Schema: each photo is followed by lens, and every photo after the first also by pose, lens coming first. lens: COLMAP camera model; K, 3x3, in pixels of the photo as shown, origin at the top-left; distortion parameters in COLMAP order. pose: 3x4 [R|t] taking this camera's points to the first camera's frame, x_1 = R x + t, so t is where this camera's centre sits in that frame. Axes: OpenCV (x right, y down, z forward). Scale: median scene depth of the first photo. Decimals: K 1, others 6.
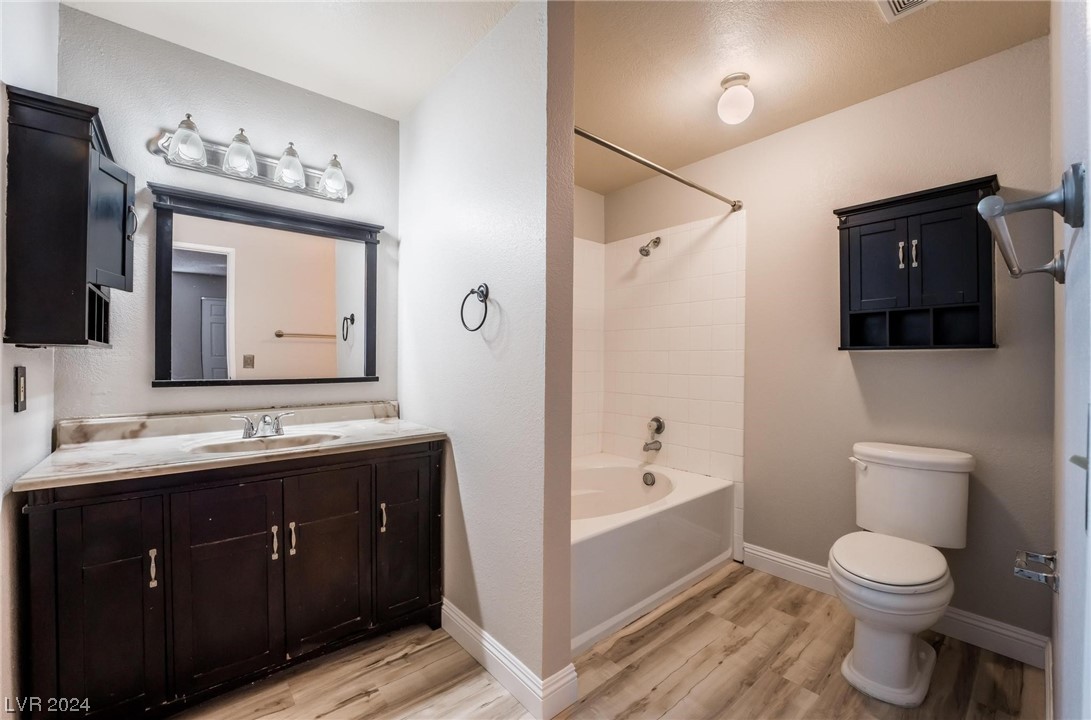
lens RADIAL K [[442.5, 0, 549.1], [0, 442.5, 358.8], [0, 0, 1]] dist [-0.028912, 0.003060]
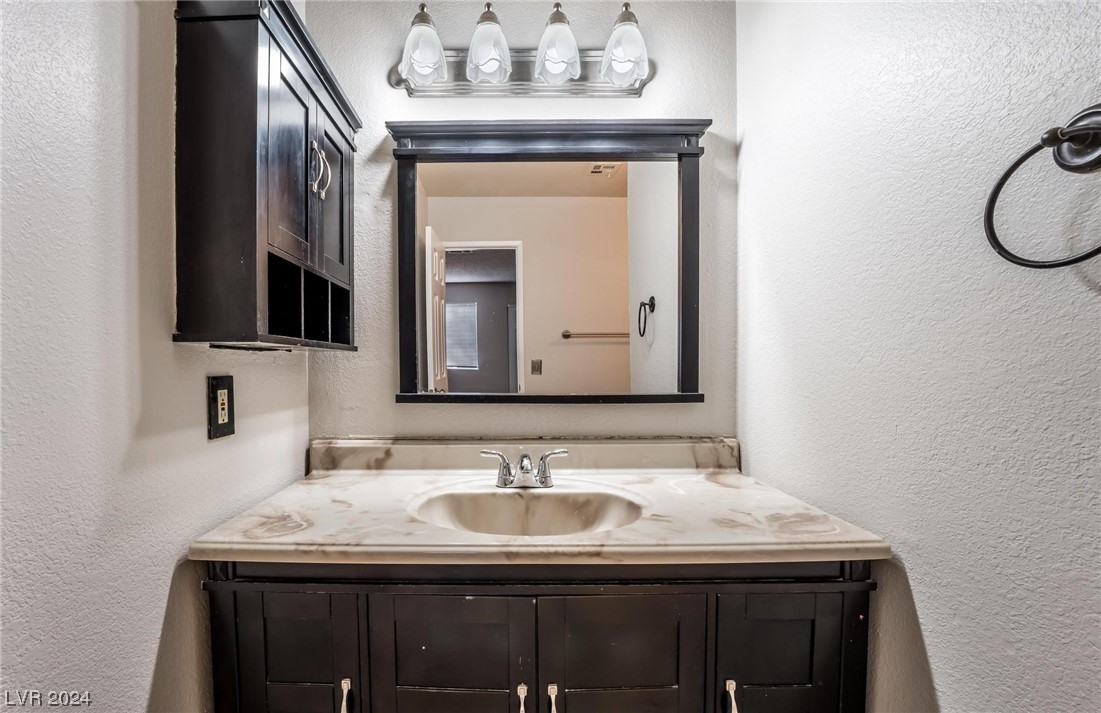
lens RADIAL K [[451.3, 0, 512.7], [0, 451.3, 369.6], [0, 0, 1]] dist [-0.022840, 0.000315]
pose [[0.765535, 0.002158, -0.643390, -0.257470], [0.006487, 0.999918, 0.011071, 0.002340], [0.643361, -0.012649, 0.765458, 0.511441]]
